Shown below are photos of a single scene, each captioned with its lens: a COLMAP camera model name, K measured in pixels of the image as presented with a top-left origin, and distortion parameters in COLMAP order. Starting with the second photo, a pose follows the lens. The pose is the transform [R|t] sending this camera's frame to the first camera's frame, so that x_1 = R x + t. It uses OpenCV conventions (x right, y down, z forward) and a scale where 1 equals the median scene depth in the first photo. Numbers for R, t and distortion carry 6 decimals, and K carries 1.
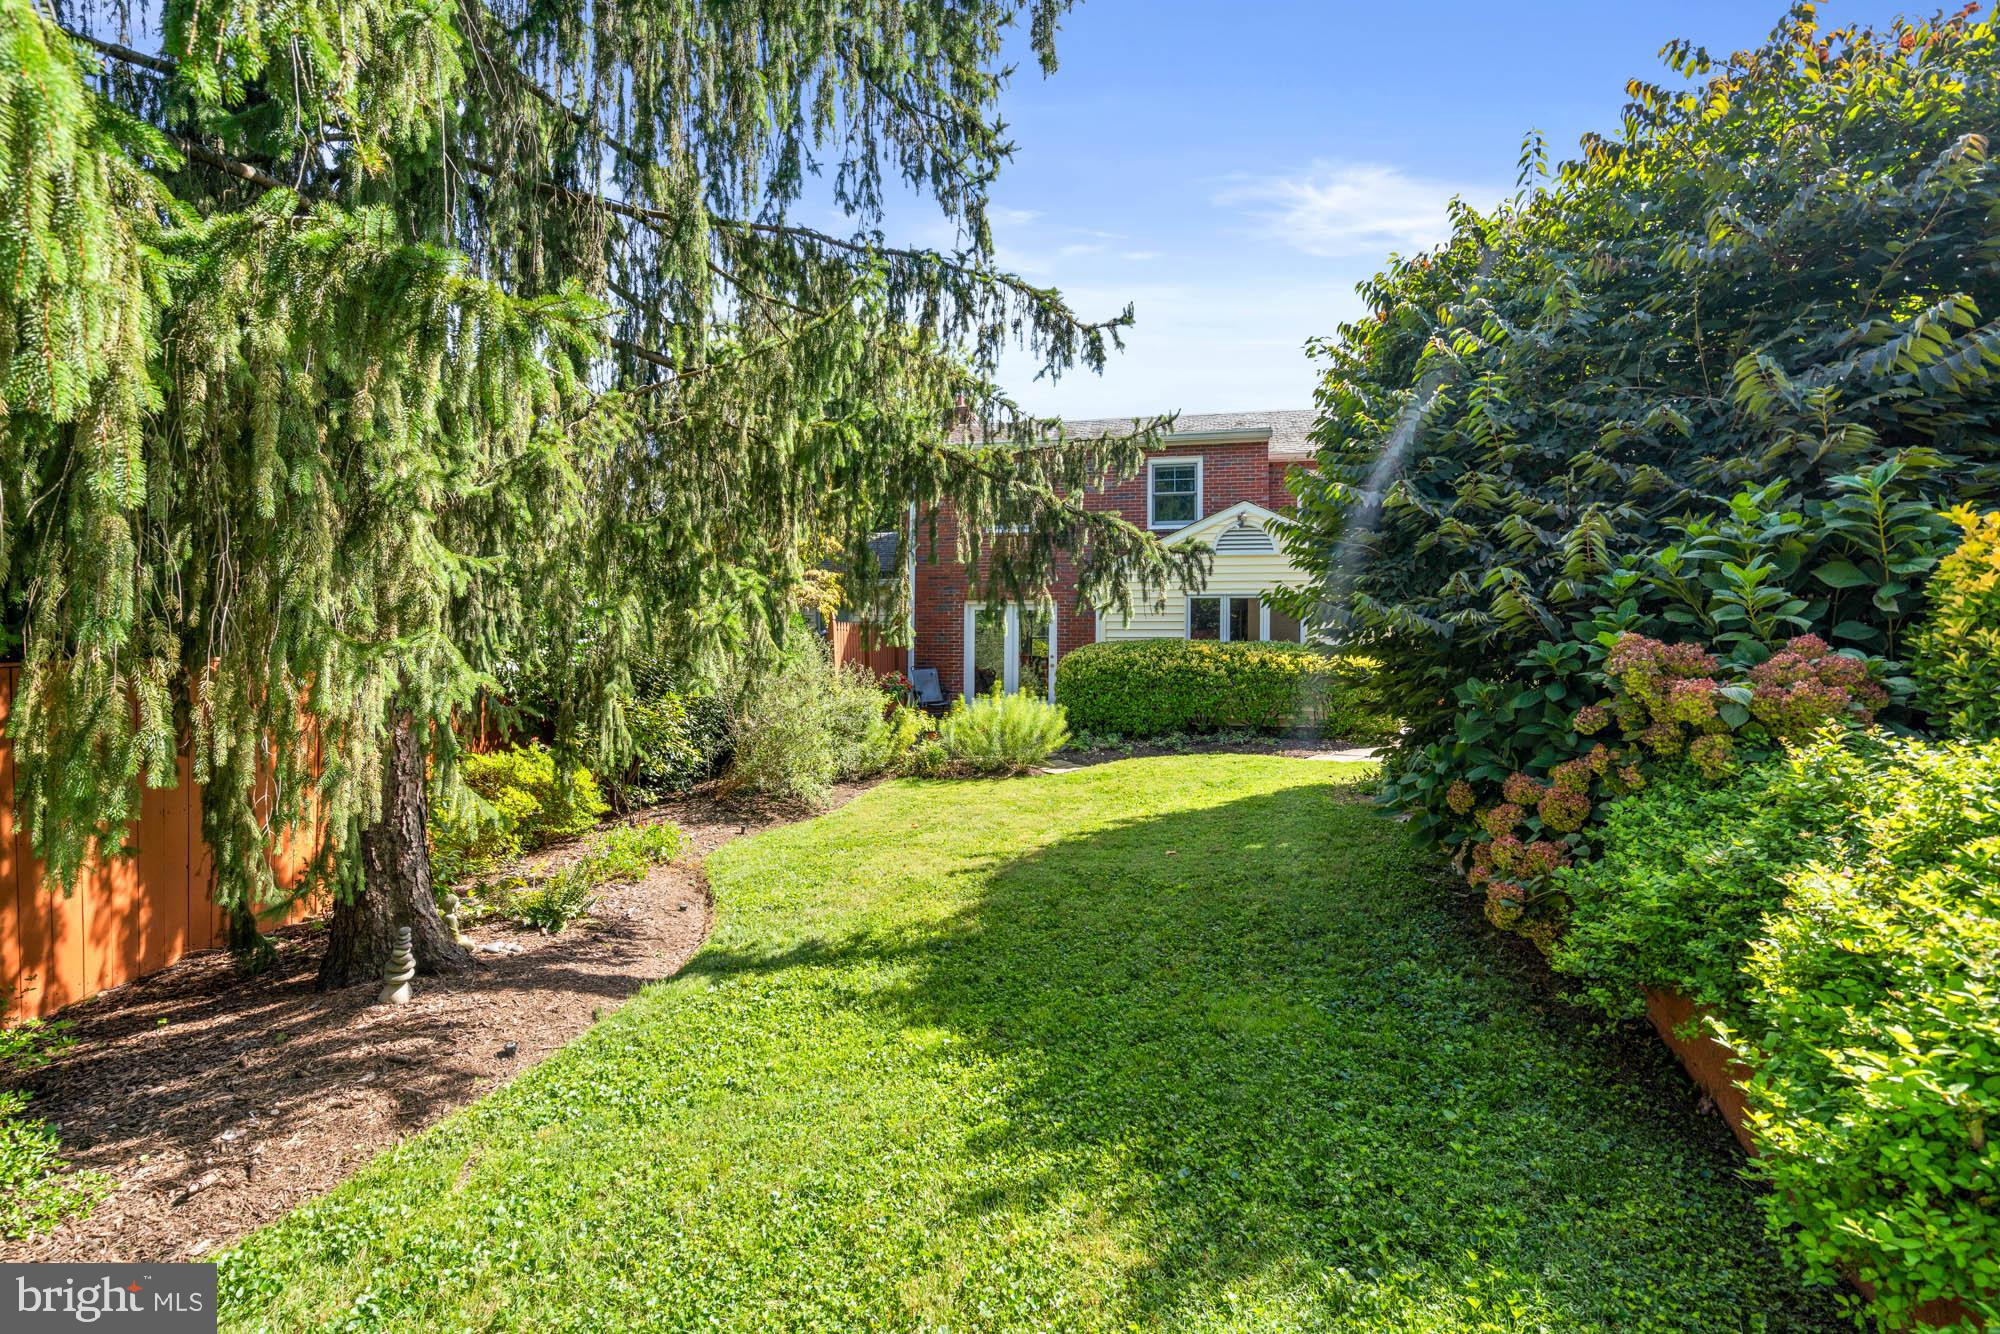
lens RADIAL K [[920.5, 0, 998.3], [0, 920.5, 645.2], [0, 0, 1]] dist [0.000717, 0.001582]
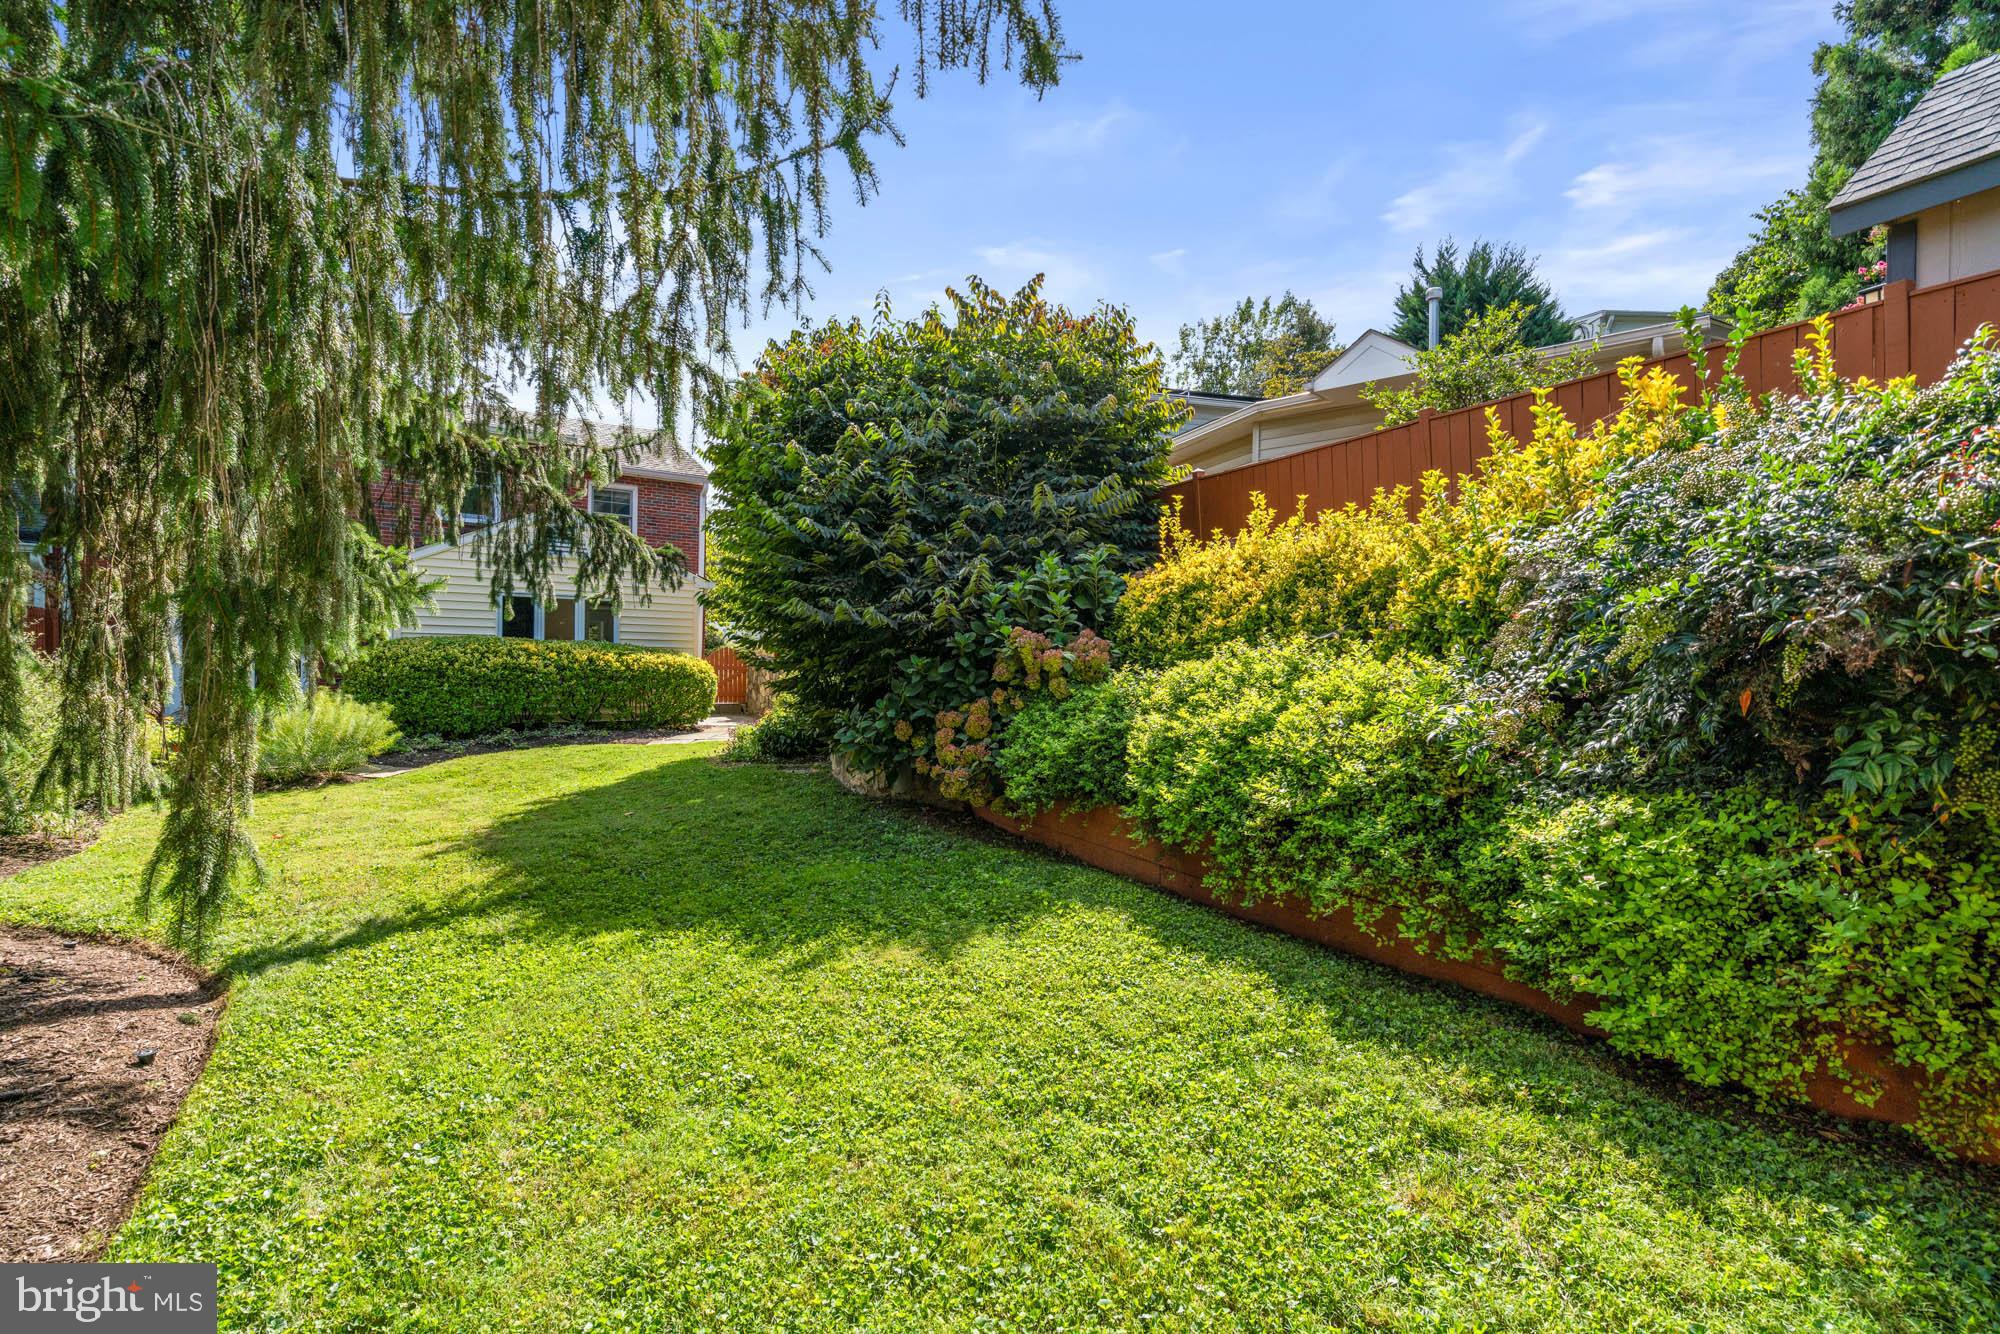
lens RADIAL K [[920.5, 0, 998.0], [0, 920.5, 675.2], [0, 0, 1]] dist [0.000717, 0.001582]
pose [[0.664601, -0.003623, 0.747189, -0.528361], [-0.011620, 0.999817, 0.015183, 0.040377], [-0.747108, -0.018773, 0.664438, -0.158353]]
